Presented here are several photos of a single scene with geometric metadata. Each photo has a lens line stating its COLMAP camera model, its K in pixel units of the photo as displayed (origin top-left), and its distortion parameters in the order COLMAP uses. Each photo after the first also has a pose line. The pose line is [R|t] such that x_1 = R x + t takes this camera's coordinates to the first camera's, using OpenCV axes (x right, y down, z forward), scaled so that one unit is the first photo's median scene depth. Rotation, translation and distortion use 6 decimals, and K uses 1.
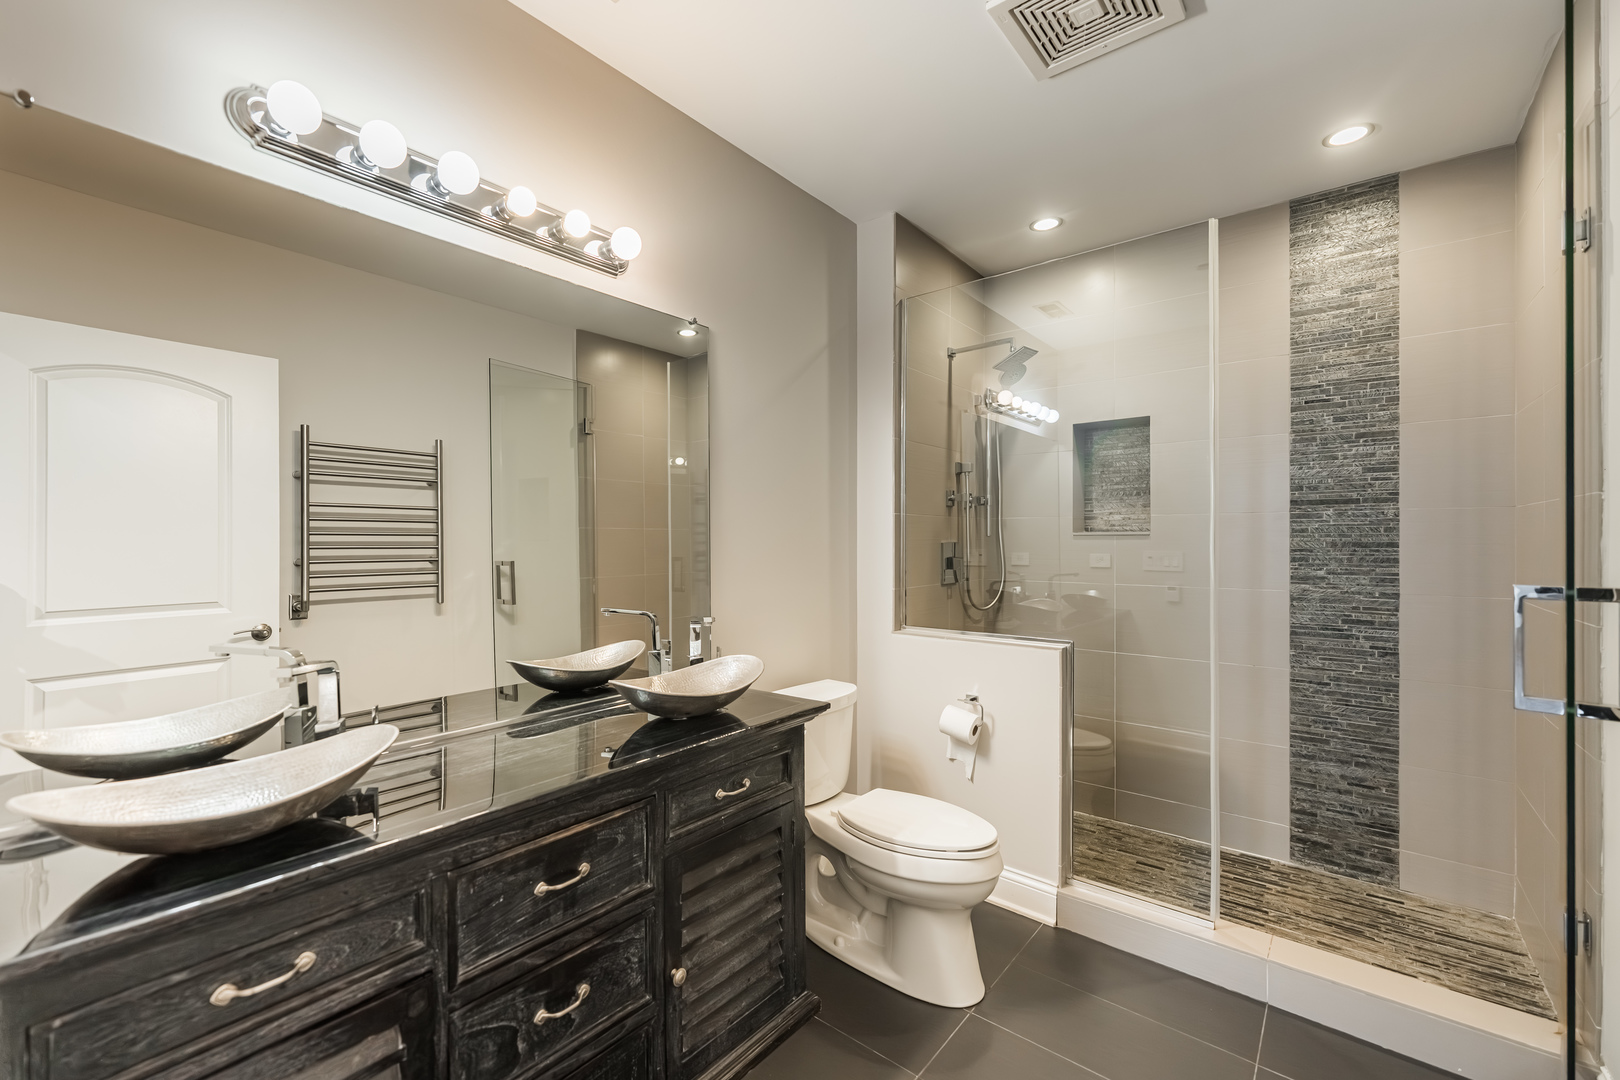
lens RADIAL K [[659.6, 0, 799.3], [0, 659.6, 533.0], [0, 0, 1]] dist [0.000327, -0.000182]
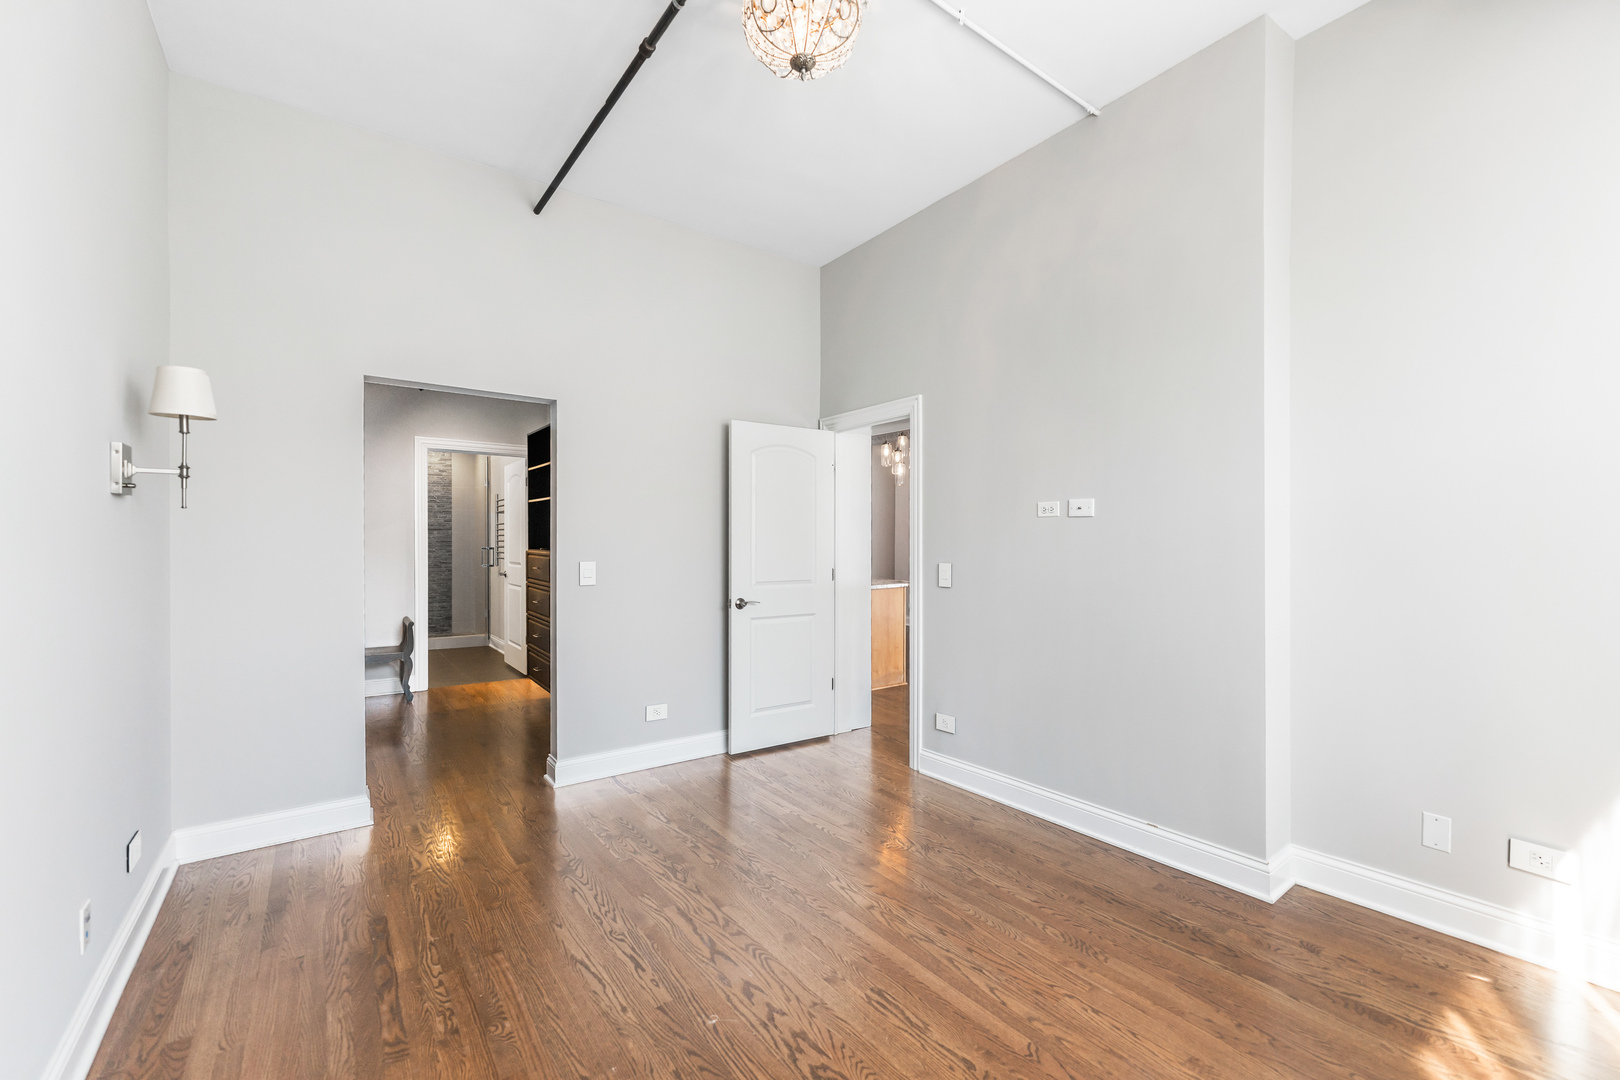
lens RADIAL K [[675.0, 0, 810.0], [0, 675.0, 540.0], [0, 0, 1]] dist [-0.001575, -0.000142]
pose [[0.237558, -0.003048, 0.971369, -2.218740], [0.000511, 0.999995, 0.003013, -0.000917], [-0.971373, -0.000220, 0.237558, -1.796241]]
